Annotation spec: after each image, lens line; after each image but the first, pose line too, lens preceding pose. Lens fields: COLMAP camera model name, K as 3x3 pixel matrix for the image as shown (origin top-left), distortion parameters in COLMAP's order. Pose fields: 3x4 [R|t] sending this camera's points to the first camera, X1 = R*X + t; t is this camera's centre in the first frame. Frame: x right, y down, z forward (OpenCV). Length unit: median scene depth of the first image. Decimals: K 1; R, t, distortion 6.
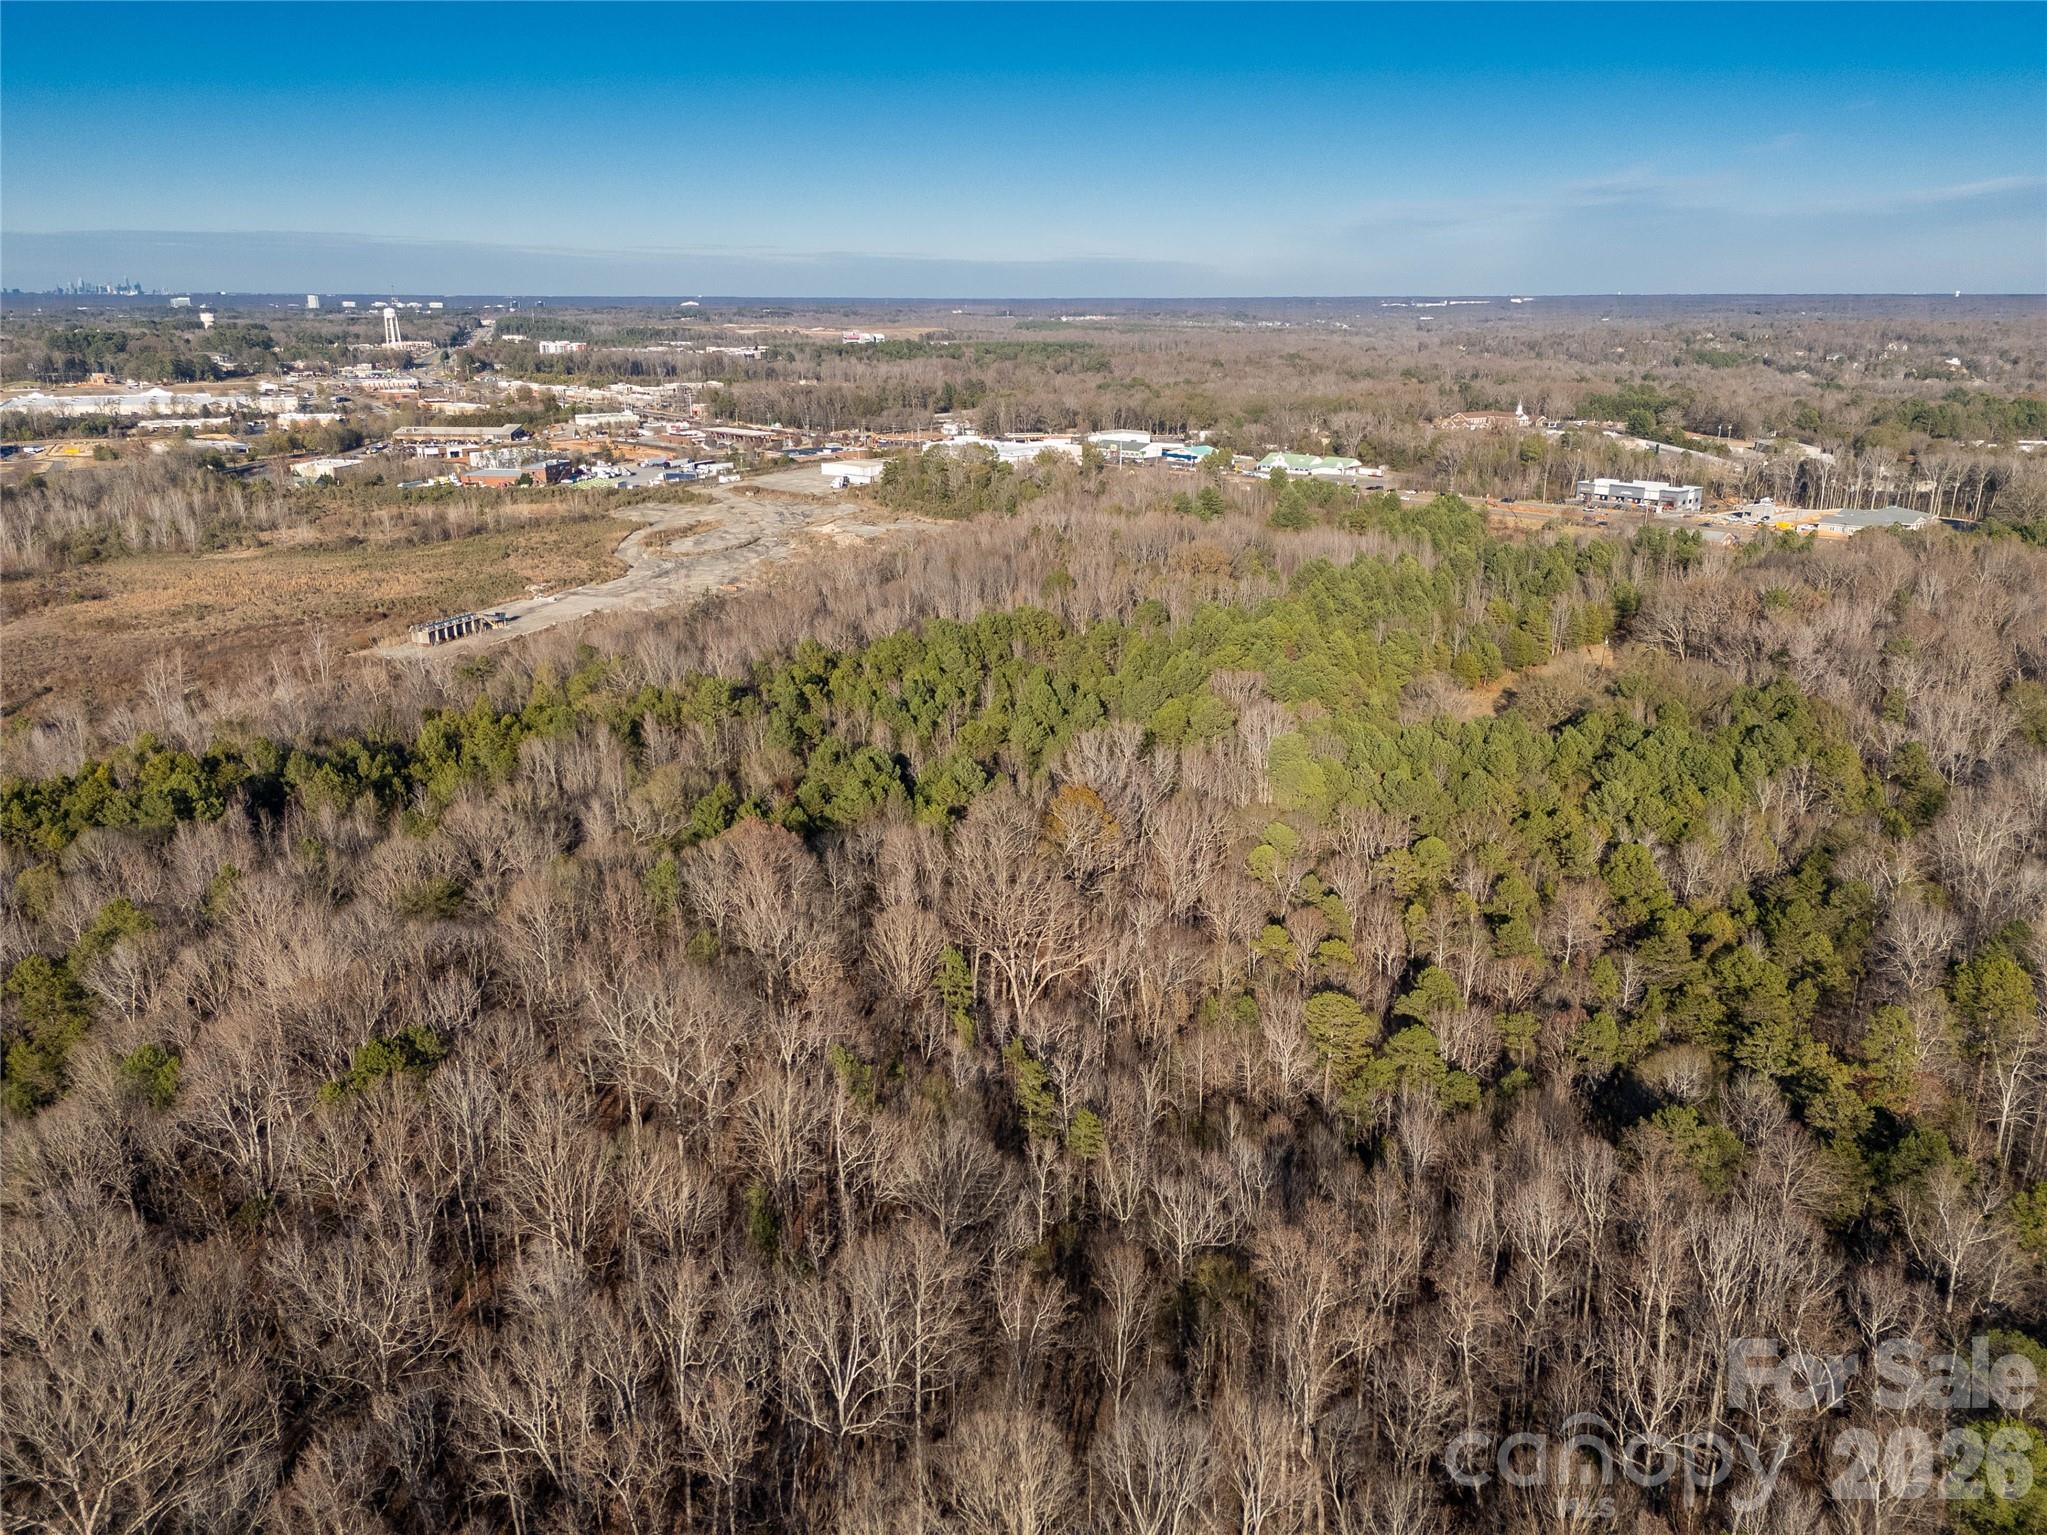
lens RADIAL K [[1495.3, 0, 1031.9], [0, 1495.3, 777.4], [0, 0, 1]] dist [0.085789, -0.086626]
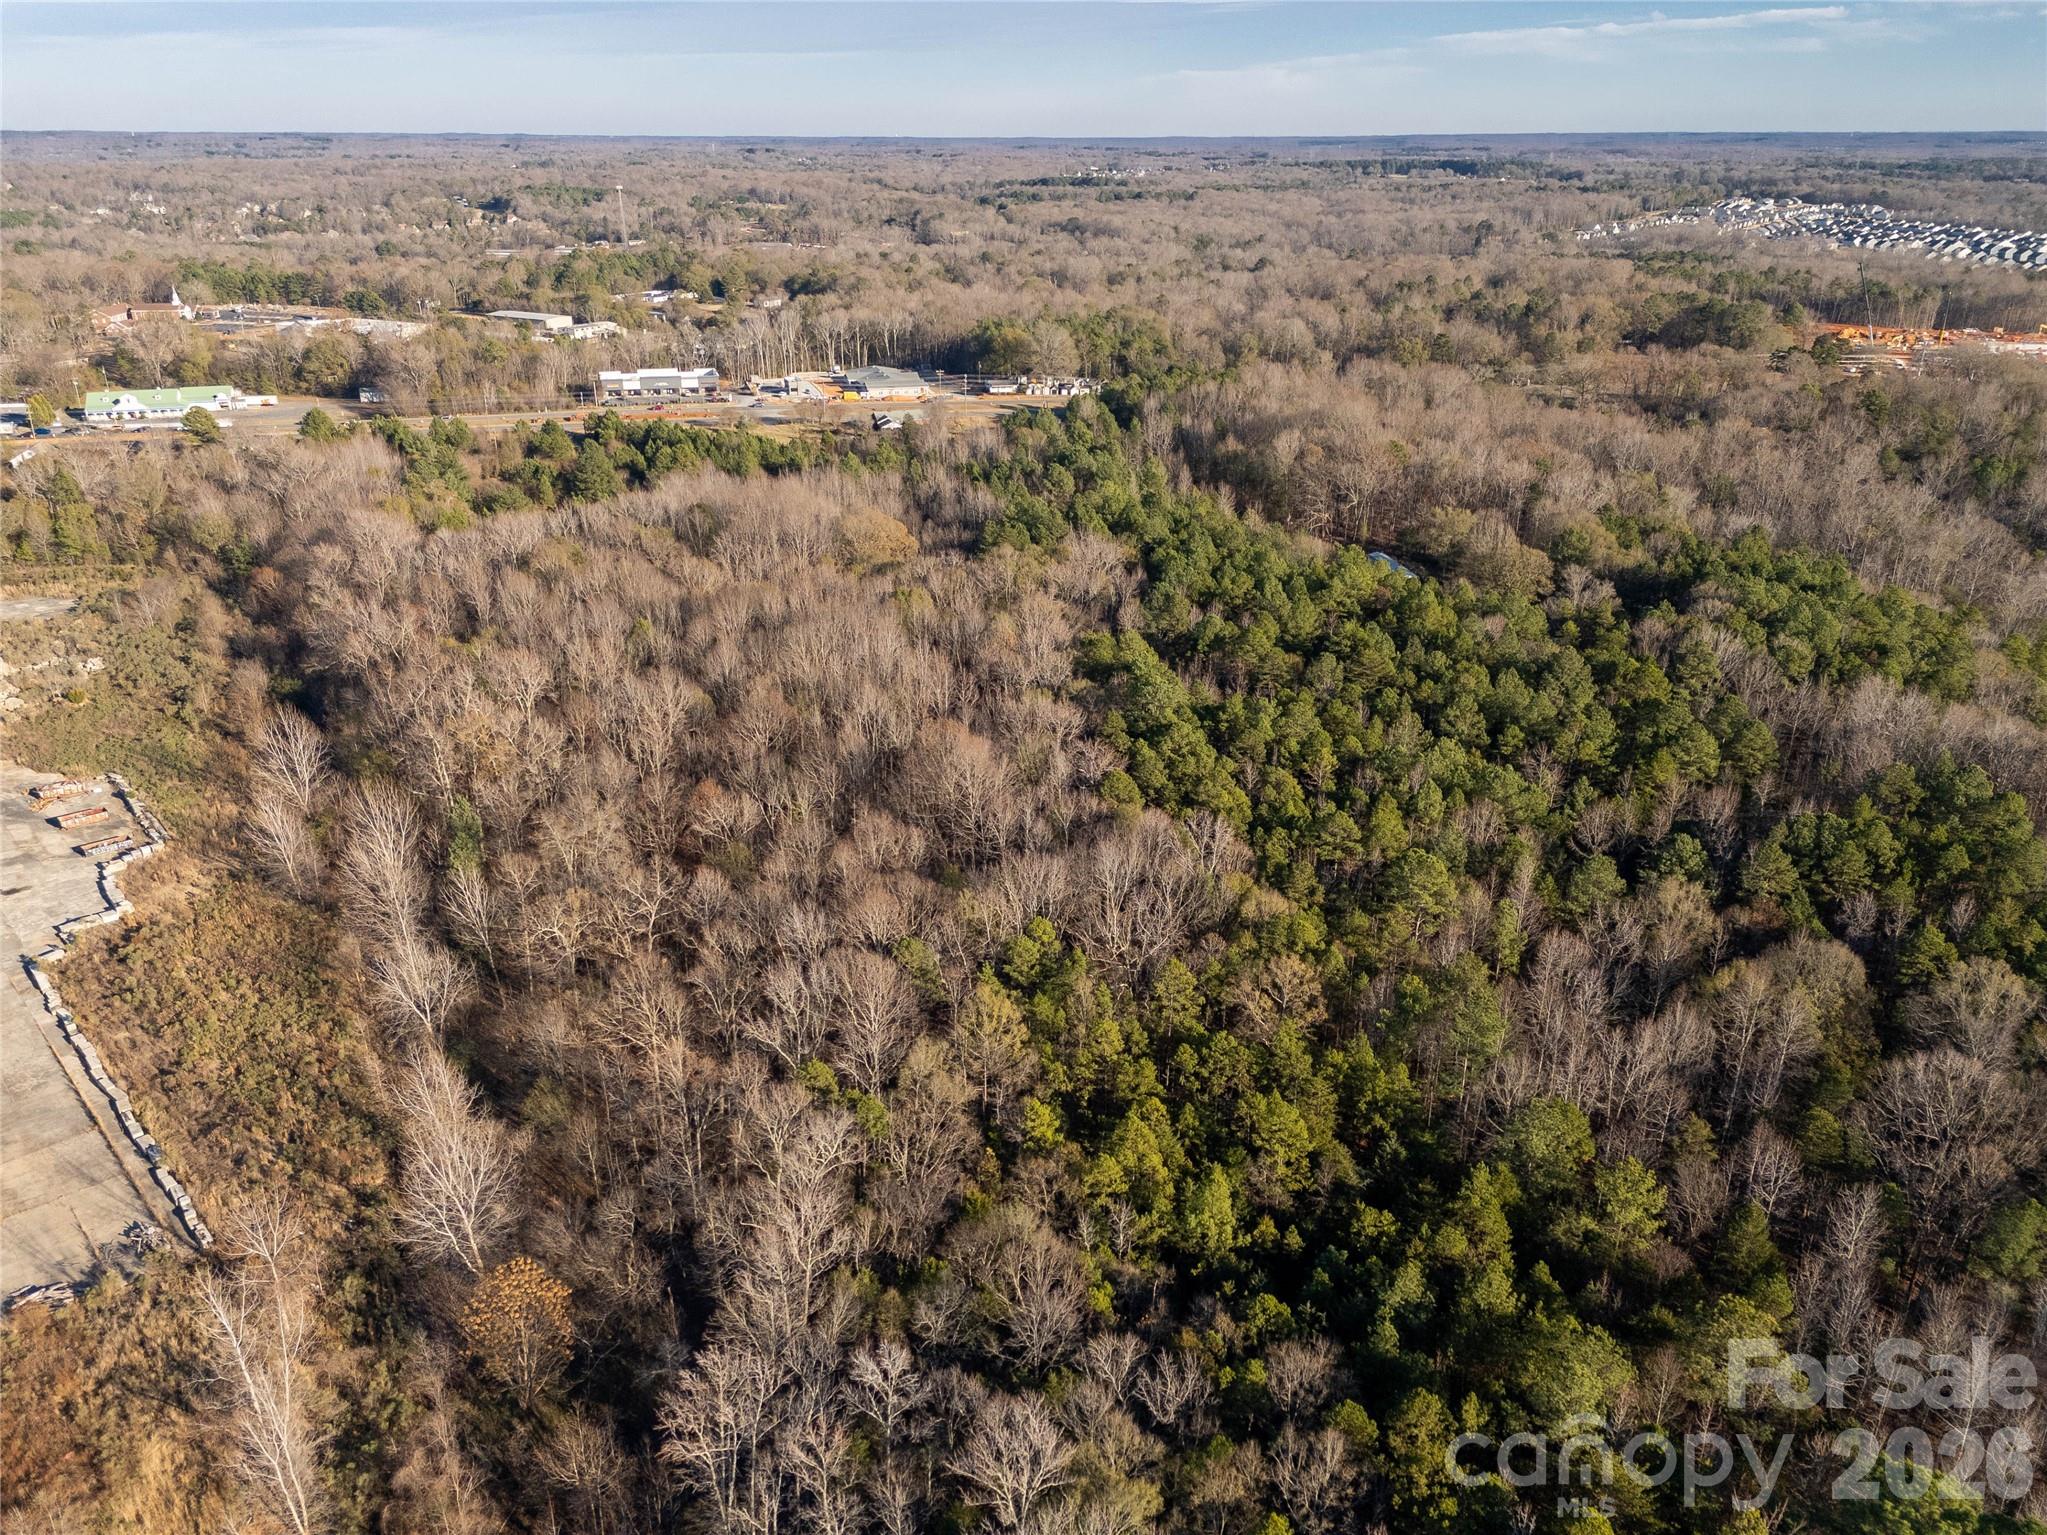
lens RADIAL K [[1504.3, 0, 1018.7], [0, 1504.3, 773.9], [0, 0, 1]] dist [0.082661, -0.085091]
pose [[0.420870, -0.350323, 0.836745, -0.215775], [0.274546, 0.928349, 0.250583, -0.081180], [-0.864577, 0.124262, 0.486895, 0.228321]]
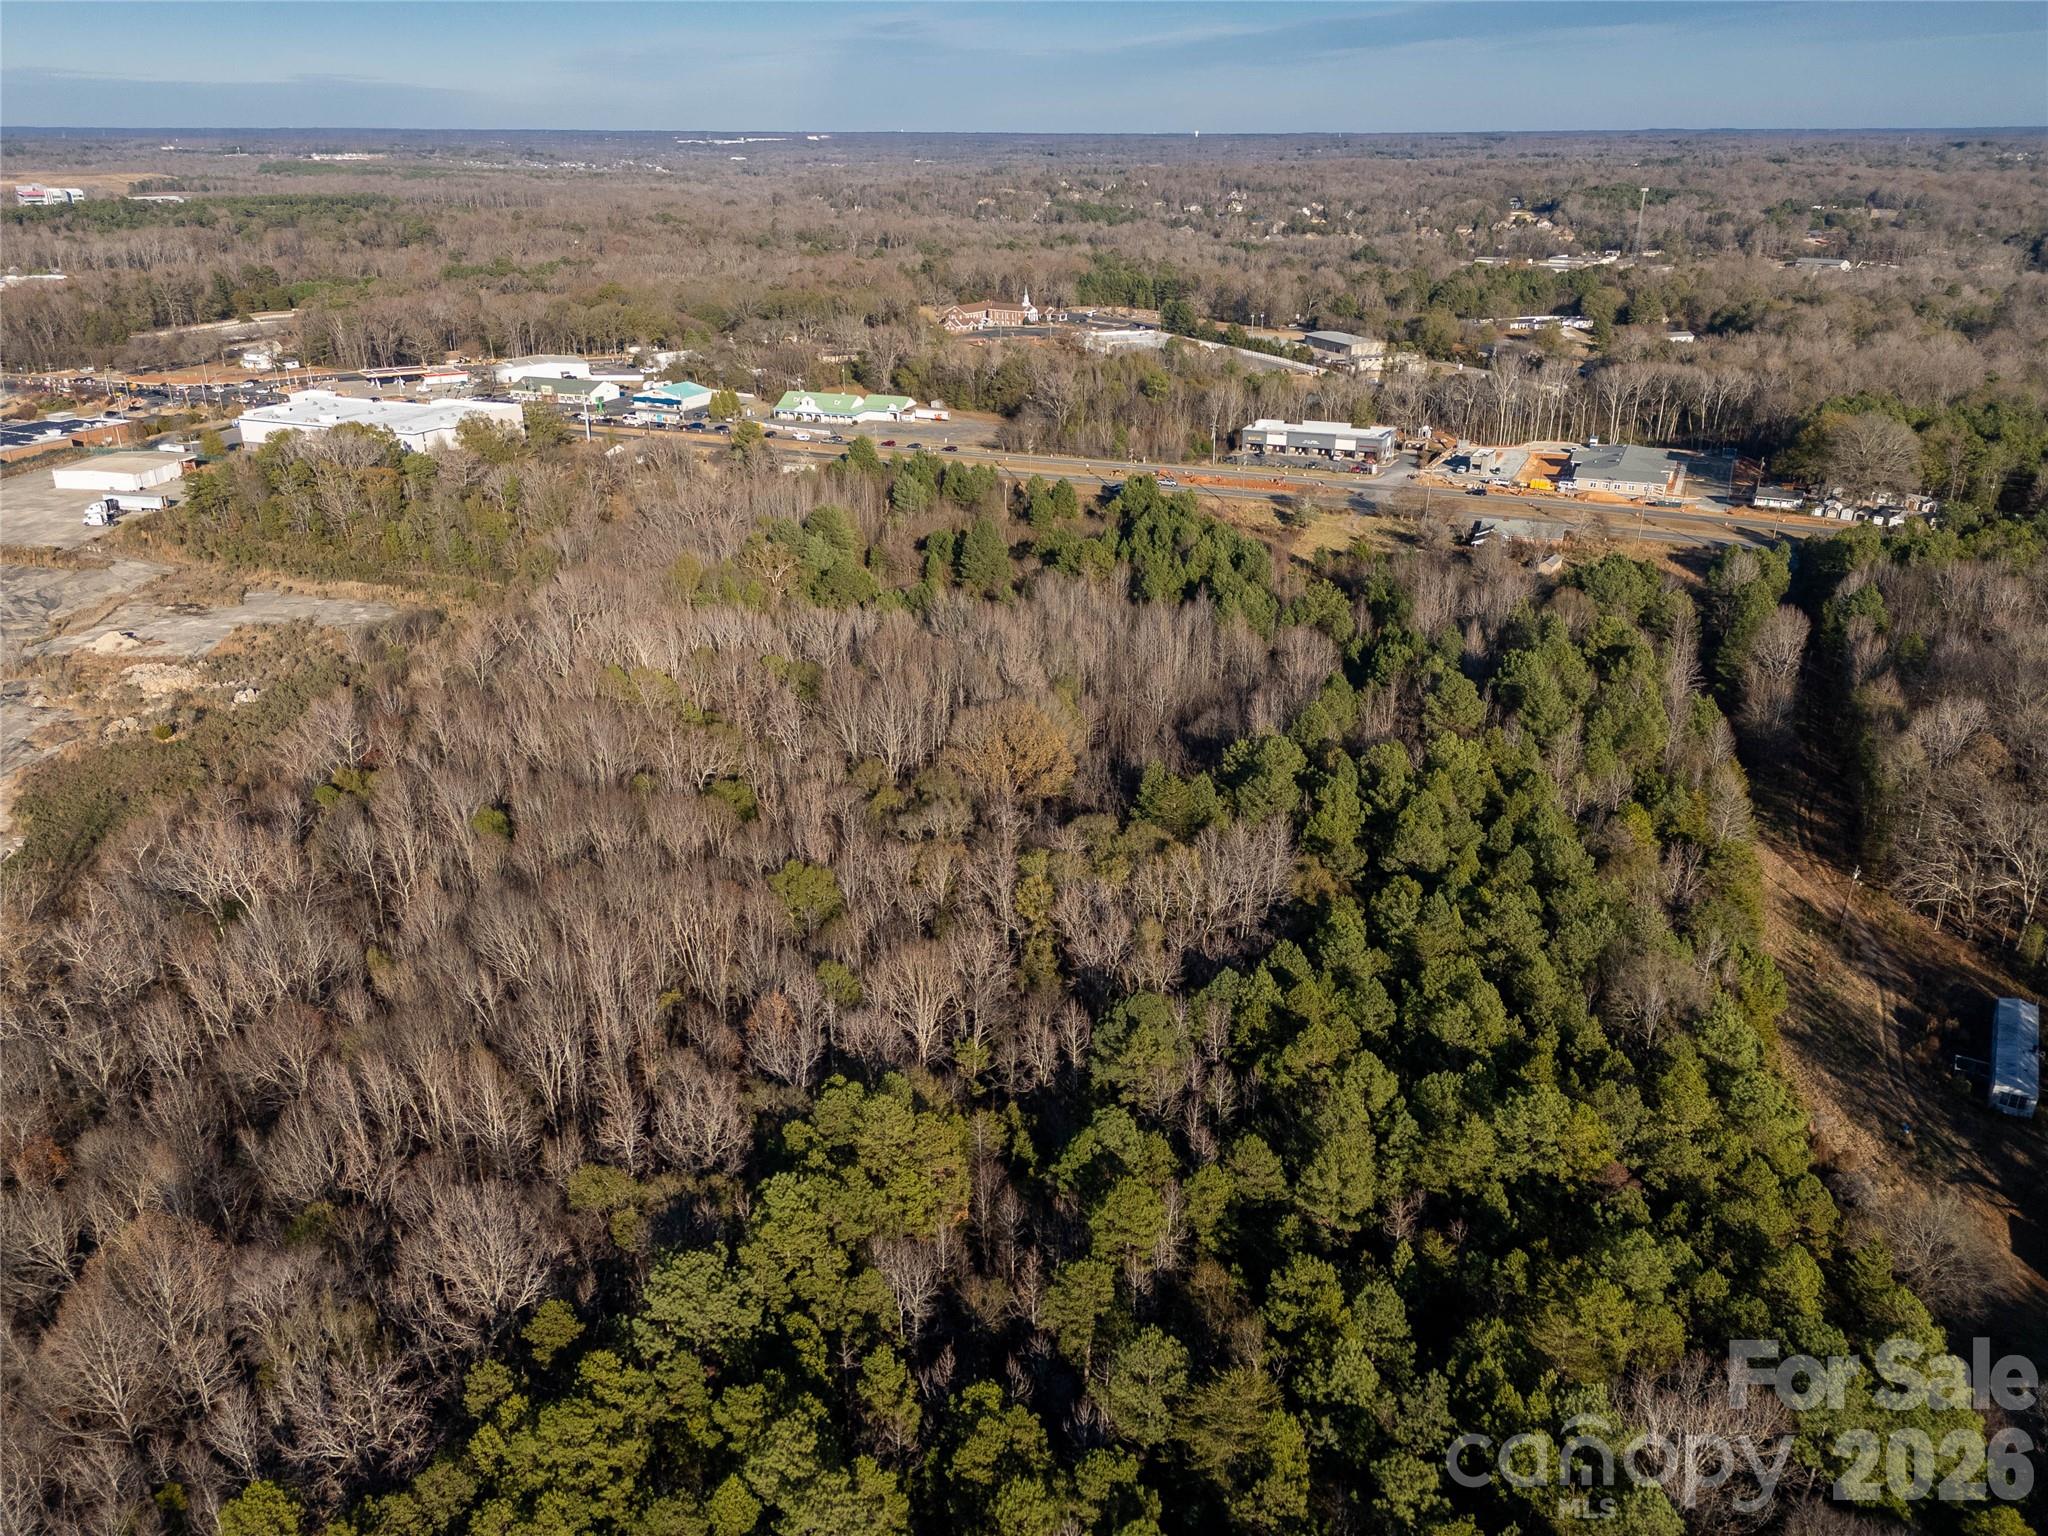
lens RADIAL K [[1505.1, 0, 1019.2], [0, 1505.1, 774.4], [0, 0, 1]] dist [0.082661, -0.085091]
pose [[0.908088, -0.163420, 0.385577, -0.033243], [0.127457, 0.984890, 0.117248, -0.076717], [-0.398911, -0.057327, 0.915196, 0.208463]]
